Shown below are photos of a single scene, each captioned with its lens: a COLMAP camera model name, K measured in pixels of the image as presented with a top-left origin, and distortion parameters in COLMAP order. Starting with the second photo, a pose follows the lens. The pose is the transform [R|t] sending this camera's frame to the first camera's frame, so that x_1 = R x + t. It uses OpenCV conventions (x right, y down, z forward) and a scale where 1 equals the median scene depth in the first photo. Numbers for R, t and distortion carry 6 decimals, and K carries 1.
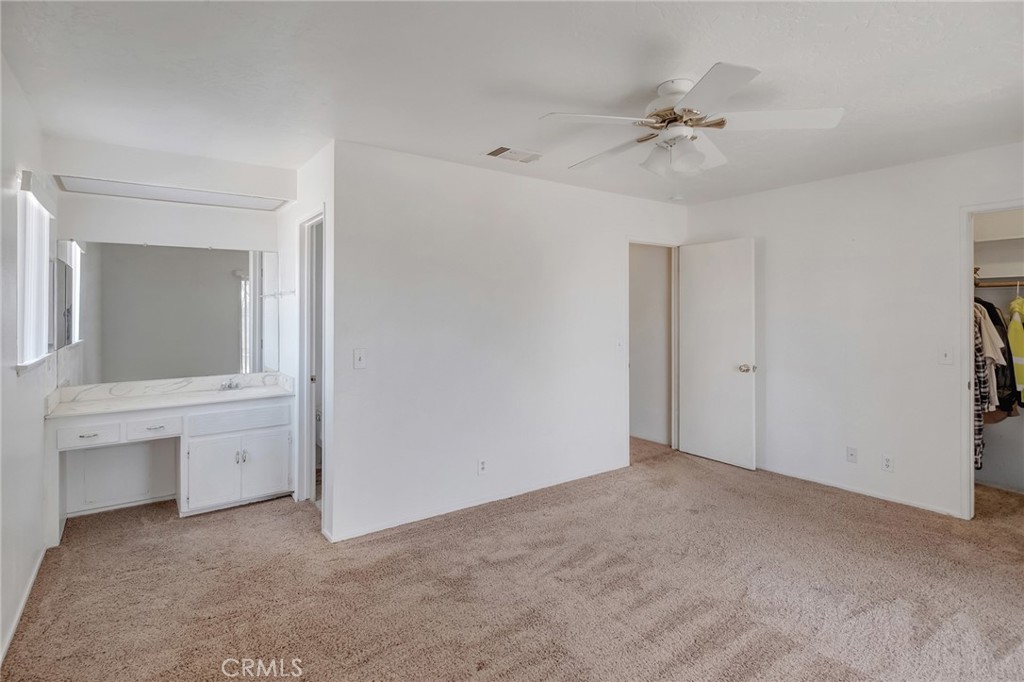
lens RADIAL K [[522.4, 0, 511.9], [0, 522.4, 311.8], [0, 0, 1]] dist [0.000542, 0.000018]
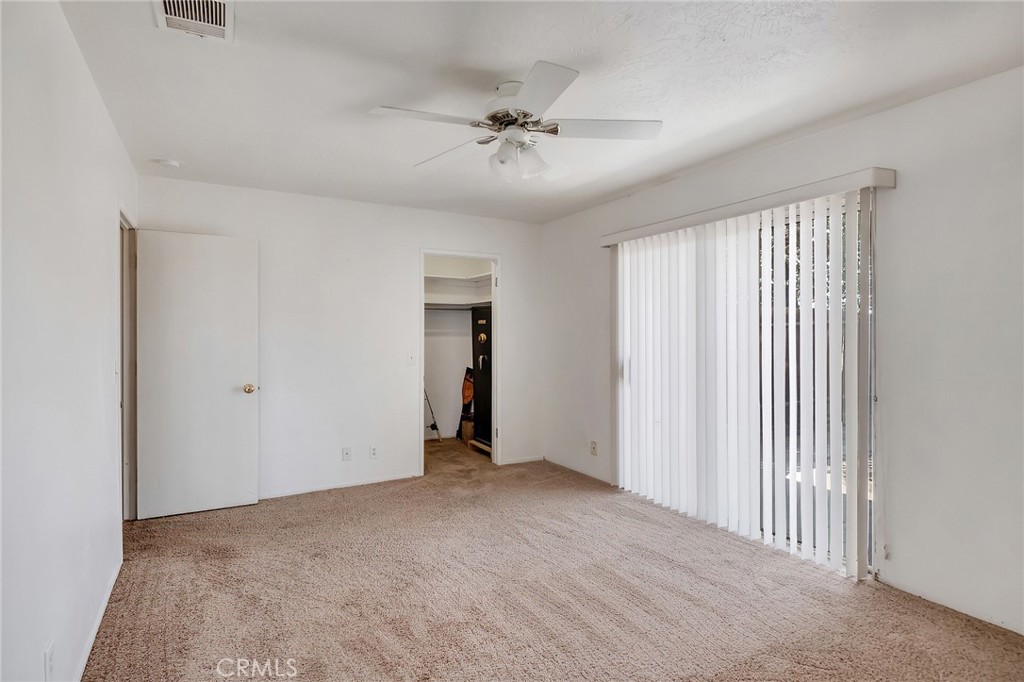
lens RADIAL K [[519.9, 0, 512.0], [0, 519.9, 341.0], [0, 0, 1]] dist [-0.000342, -0.000254]
pose [[0.091693, -0.002090, 0.995785, -0.586319], [-0.001222, 0.999997, 0.002211, 0.041896], [-0.995787, -0.001419, 0.091690, 0.782659]]
